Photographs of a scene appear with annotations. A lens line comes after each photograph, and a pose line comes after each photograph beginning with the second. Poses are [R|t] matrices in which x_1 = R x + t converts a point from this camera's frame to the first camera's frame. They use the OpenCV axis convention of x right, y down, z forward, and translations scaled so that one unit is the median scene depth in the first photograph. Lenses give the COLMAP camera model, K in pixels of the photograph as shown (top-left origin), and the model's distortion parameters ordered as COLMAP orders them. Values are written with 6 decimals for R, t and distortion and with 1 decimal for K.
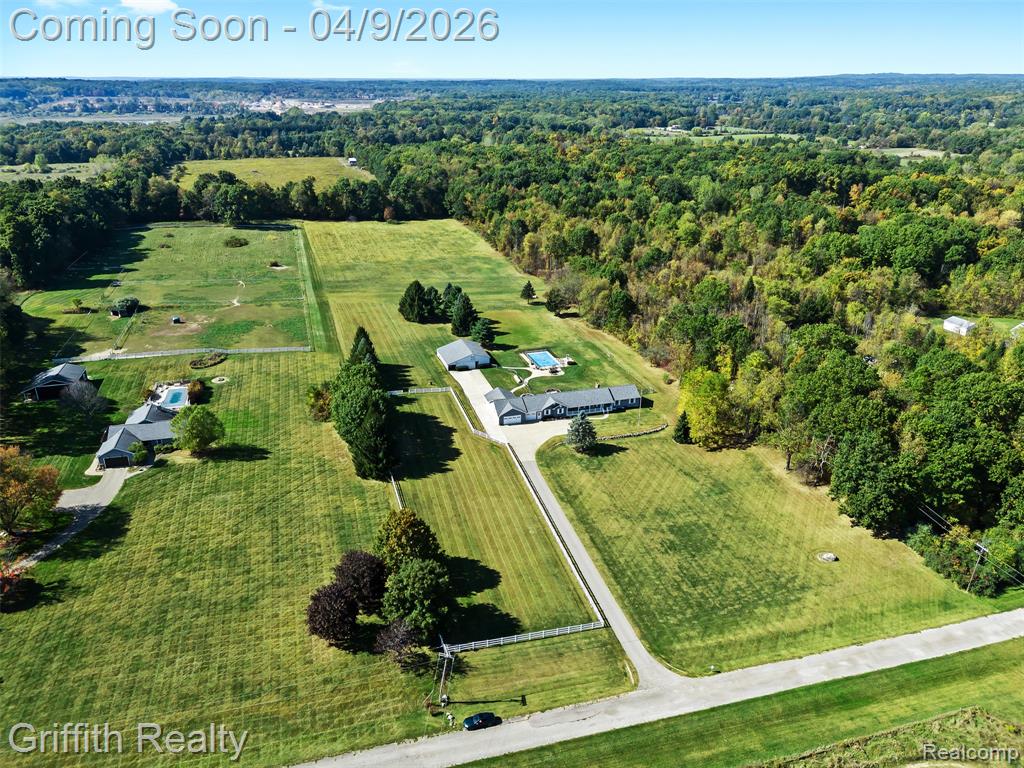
lens RADIAL K [[747.2, 0, 503.1], [0, 747.2, 382.8], [0, 0, 1]] dist [0.117670, -0.184918]
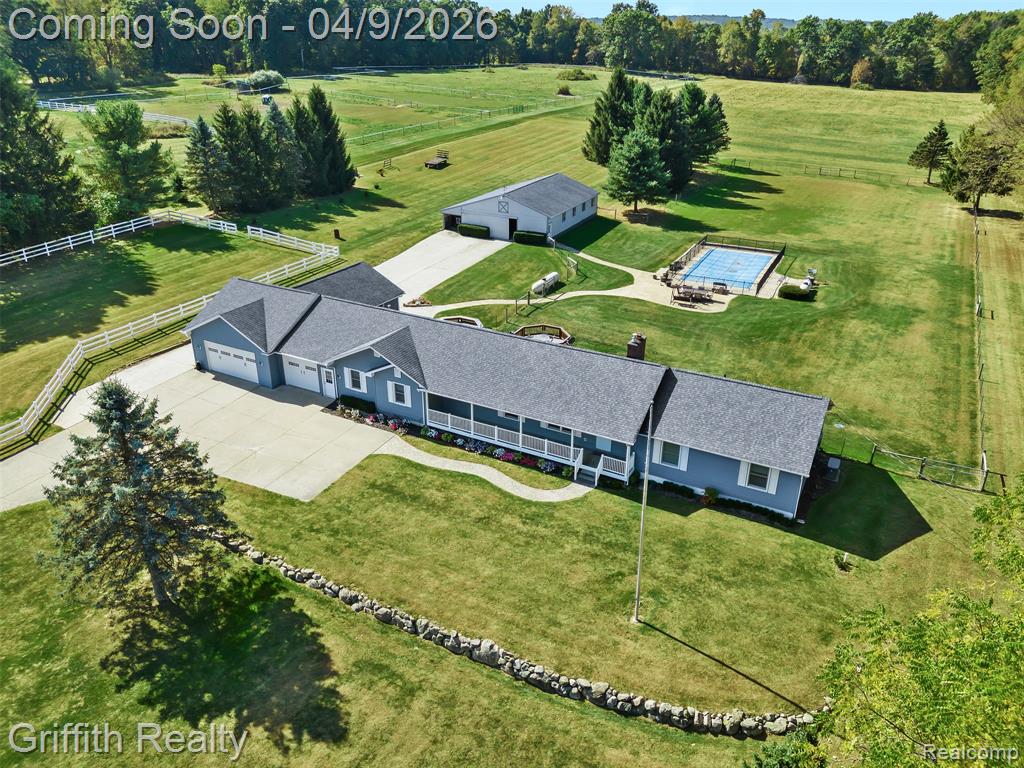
lens RADIAL K [[752.5, 0, 512.0], [0, 752.5, 384.0], [0, 0, 1]] dist [0.066493, -0.066358]
pose [[0.716515, 0.302903, -0.628376, 0.242864], [-0.271136, 0.950906, 0.149209, -0.008760], [0.642722, 0.063465, 0.763466, 0.834475]]
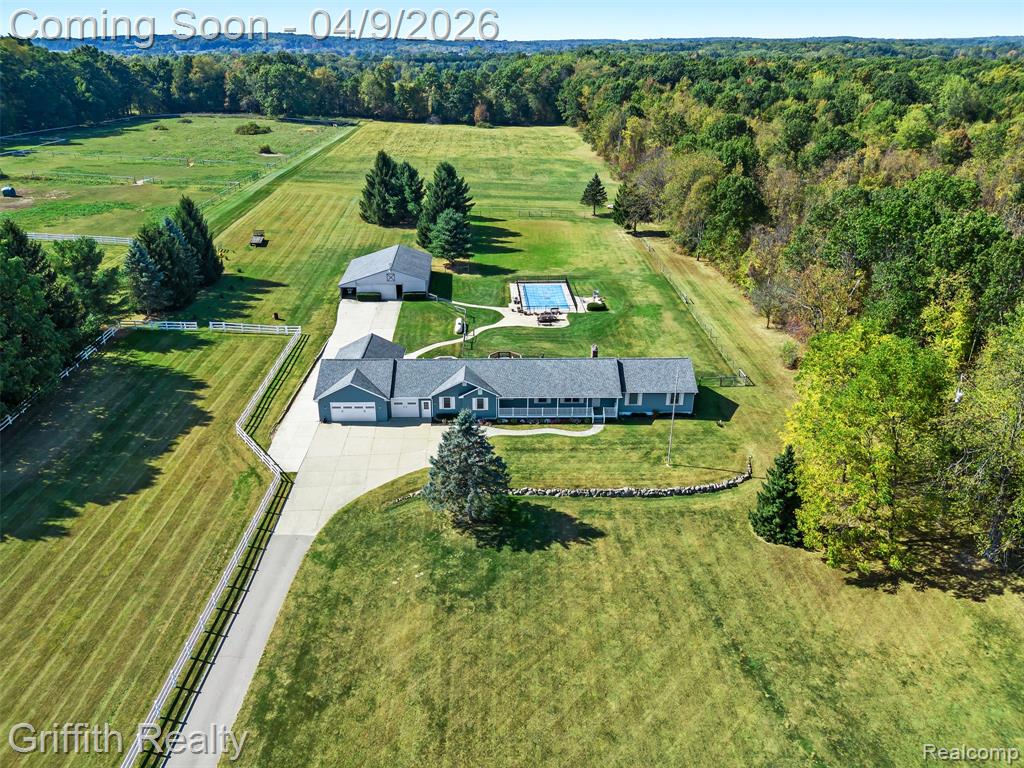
lens RADIAL K [[747.2, 0, 503.1], [0, 747.2, 382.8], [0, 0, 1]] dist [0.117670, -0.184918]
pose [[0.964461, 0.108546, -0.240899, 0.182769], [-0.099432, 0.993802, 0.049710, 0.004999], [0.244801, -0.023990, 0.969276, 0.602633]]
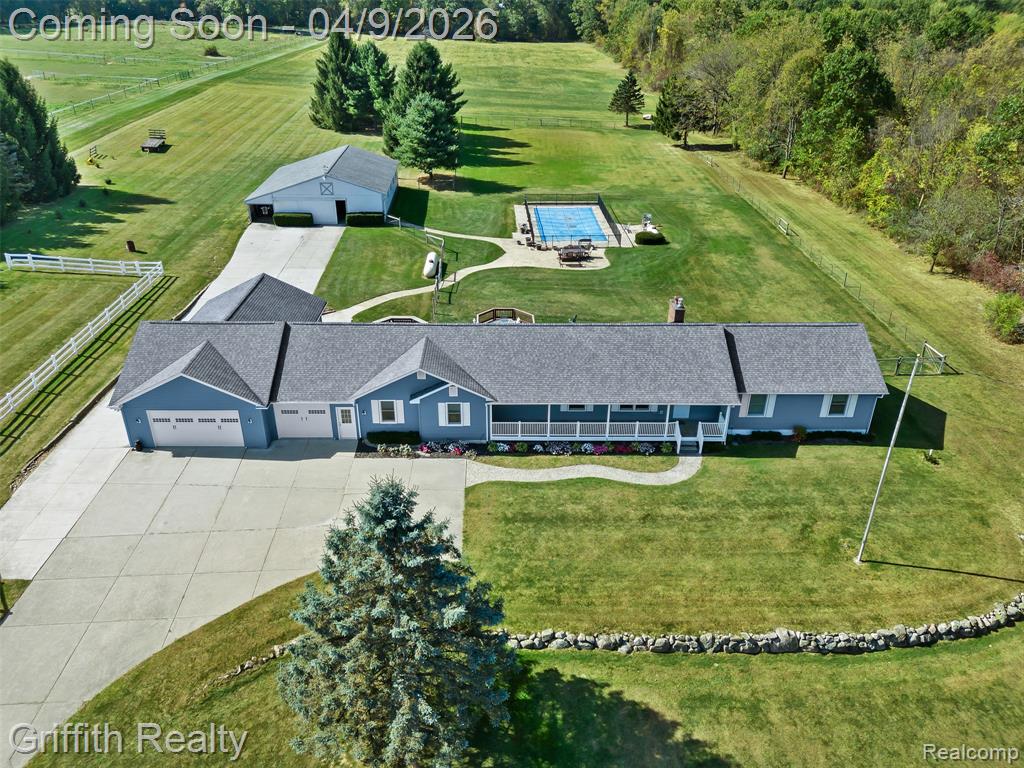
lens RADIAL K [[752.5, 0, 512.0], [0, 752.5, 384.0], [0, 0, 1]] dist [0.066493, -0.066358]
pose [[0.965391, 0.130064, -0.226063, 0.135247], [-0.107445, 0.988142, 0.109686, 0.005650], [0.237648, -0.081600, 0.967918, 0.796443]]
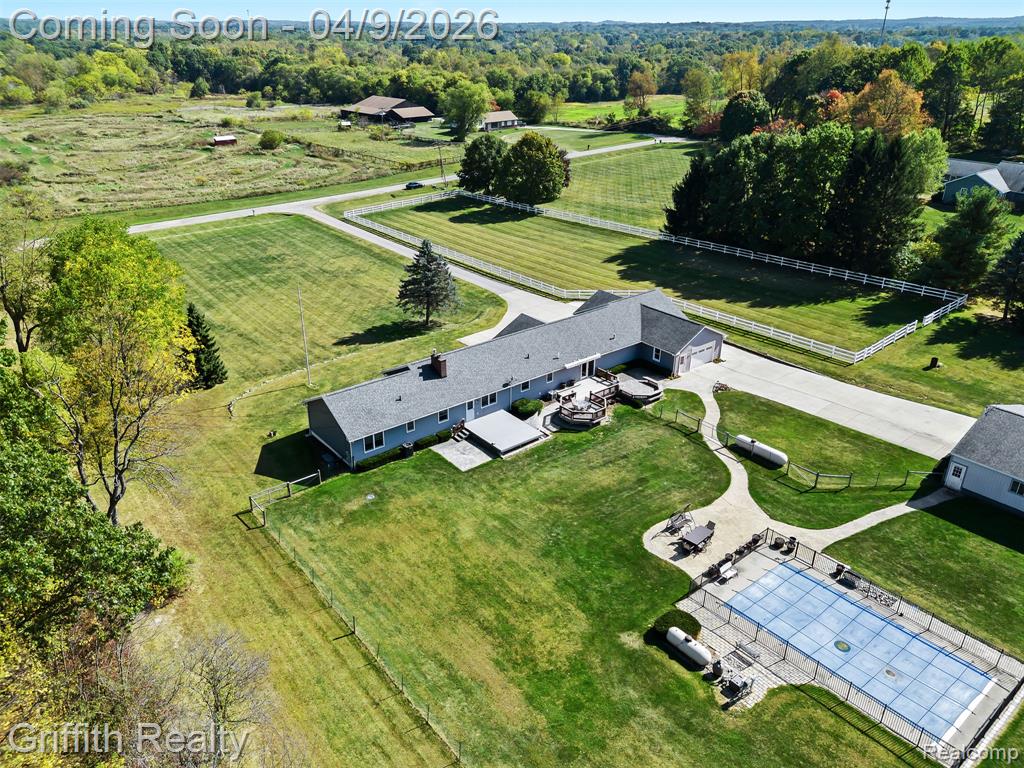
lens RADIAL K [[752.5, 0, 512.0], [0, 752.5, 384.0], [0, 0, 1]] dist [0.066493, -0.066358]
pose [[-0.922418, 0.166918, -0.348257, 0.214066], [-0.145238, 0.685635, 0.713310, -0.225747], [0.357841, 0.708550, -0.608199, 1.237776]]
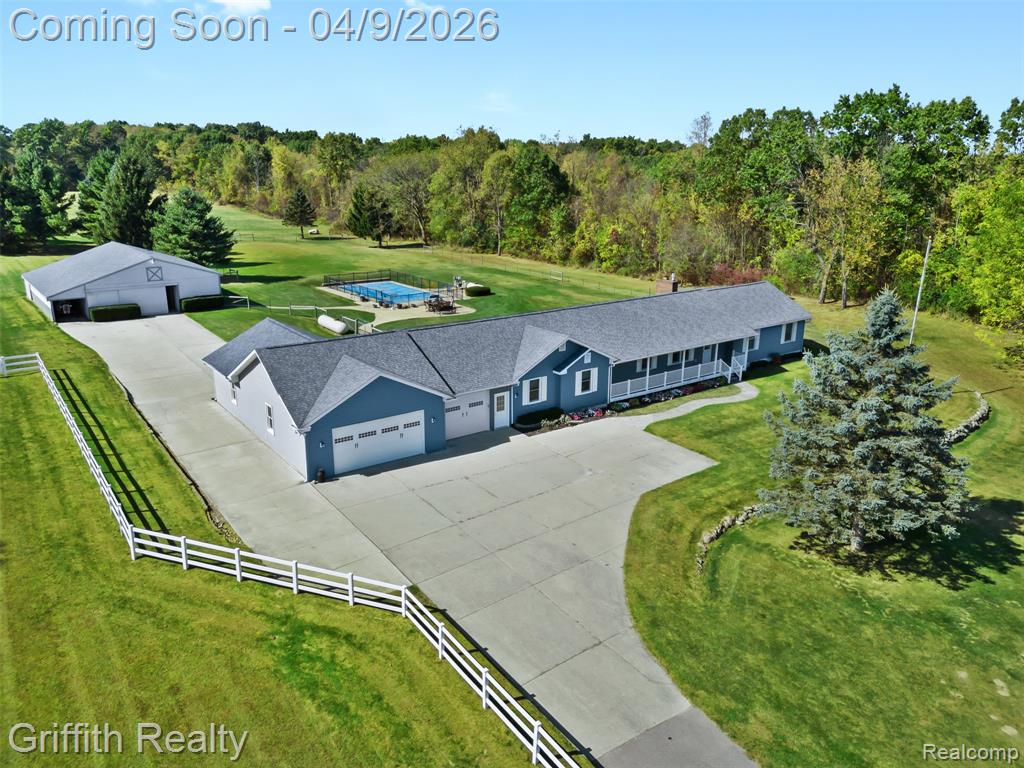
lens RADIAL K [[752.5, 0, 512.0], [0, 752.5, 384.0], [0, 0, 1]] dist [0.066493, -0.066358]
pose [[0.936330, -0.092196, 0.338801, -0.017835], [0.125240, 0.989138, -0.076952, 0.052104], [-0.328026, 0.114484, 0.937706, 0.790624]]
